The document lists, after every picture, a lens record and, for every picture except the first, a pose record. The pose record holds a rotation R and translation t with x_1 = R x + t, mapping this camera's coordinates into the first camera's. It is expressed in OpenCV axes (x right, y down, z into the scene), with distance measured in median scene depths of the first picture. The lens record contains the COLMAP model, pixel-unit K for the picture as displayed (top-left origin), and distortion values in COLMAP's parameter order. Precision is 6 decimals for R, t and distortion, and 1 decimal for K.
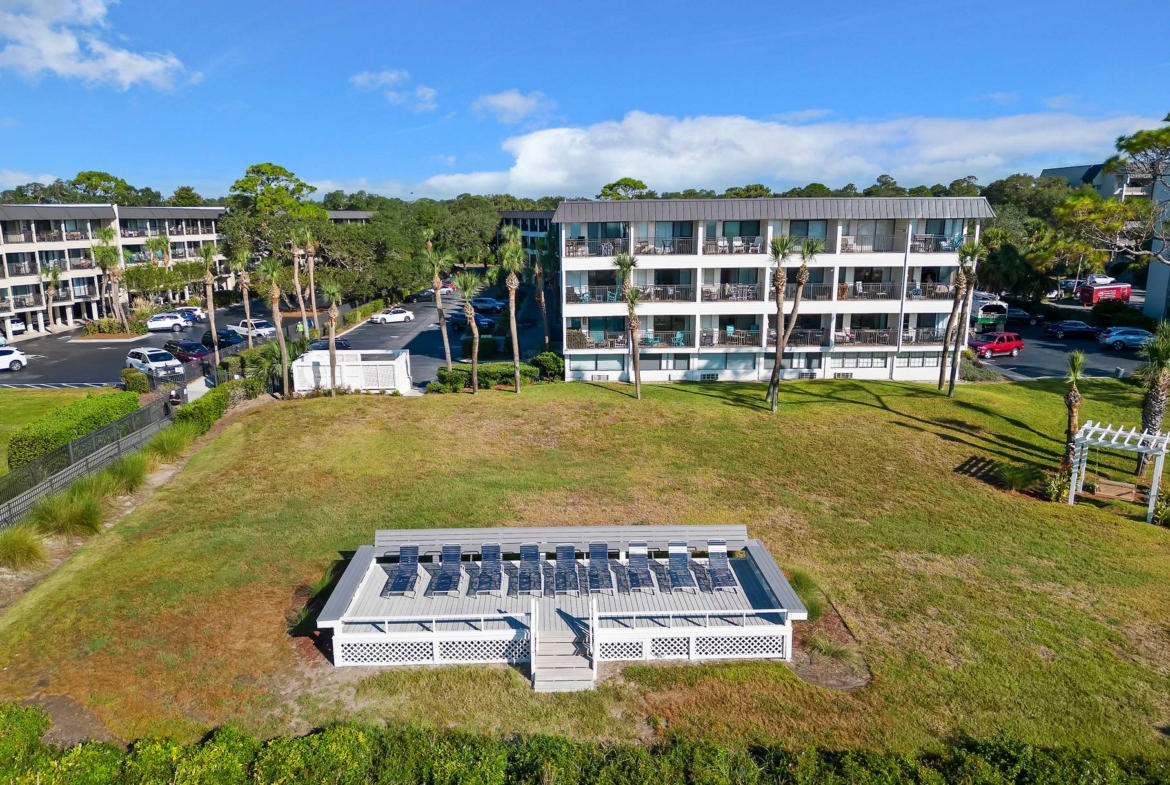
lens RADIAL K [[822.4, 0, 585.0], [0, 822.4, 392.5], [0, 0, 1]] dist [0.036379, -0.000690]
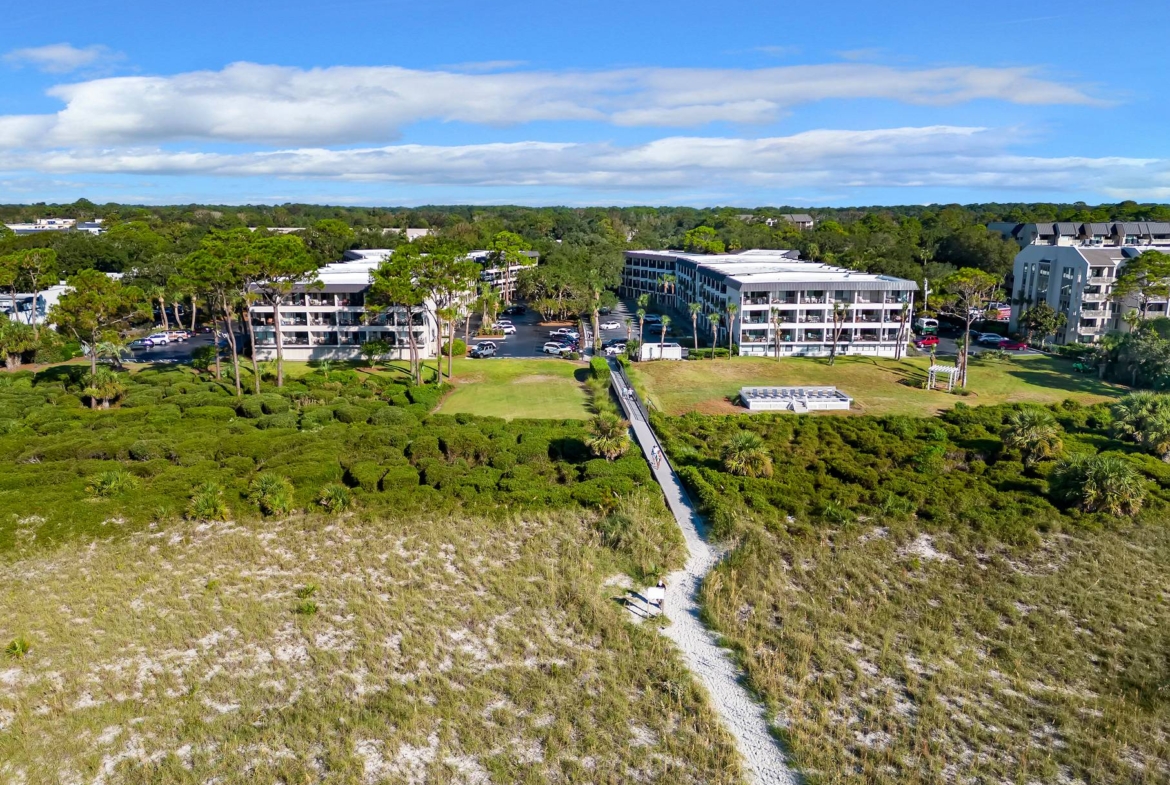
lens RADIAL K [[808.9, 0, 585.0], [0, 808.9, 392.5], [0, 0, 1]] dist [0.041933, 0.001604]
pose [[0.999963, 0.002644, -0.008158, -0.473774], [-0.002607, 0.999986, 0.004611, 0.085190], [0.008170, -0.004590, 0.999956, -1.414045]]
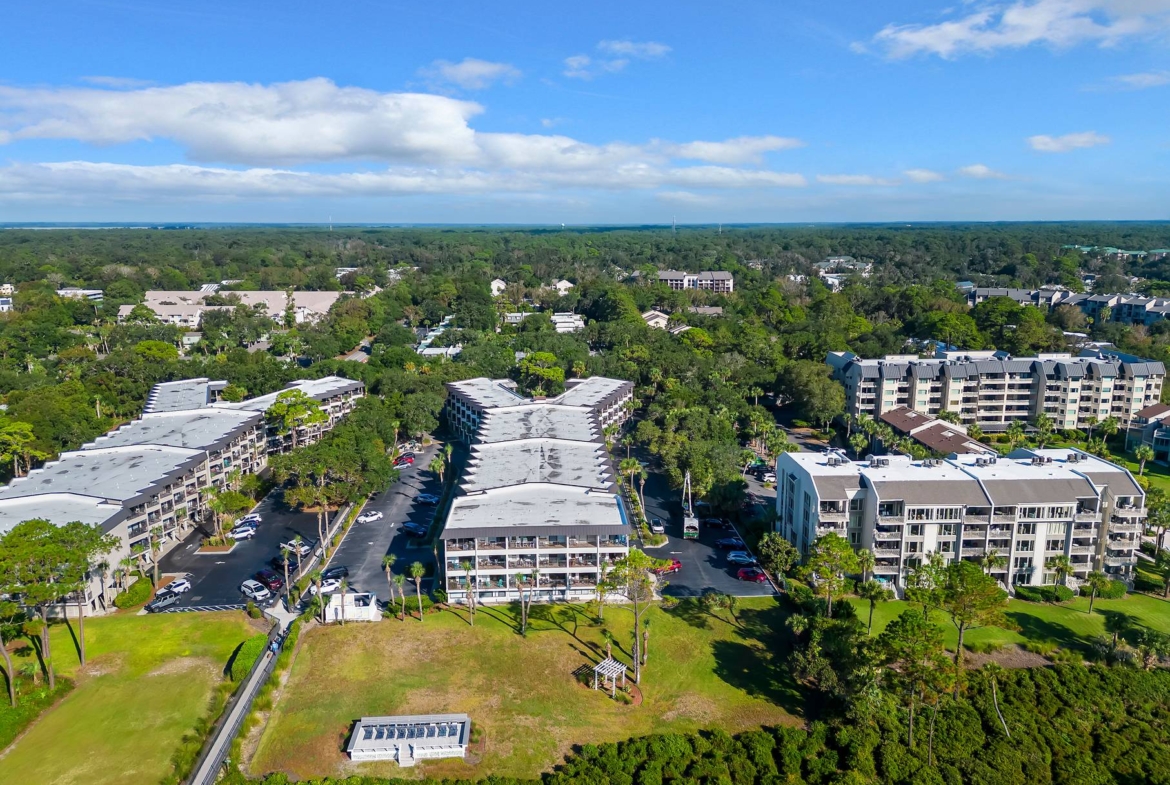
lens RADIAL K [[808.9, 0, 585.0], [0, 808.9, 392.5], [0, 0, 1]] dist [0.041933, 0.001604]
pose [[0.999687, -0.001759, 0.024954, 0.299313], [0.002068, 0.999921, -0.012368, -0.570612], [-0.024931, 0.012416, 0.999612, -1.231161]]
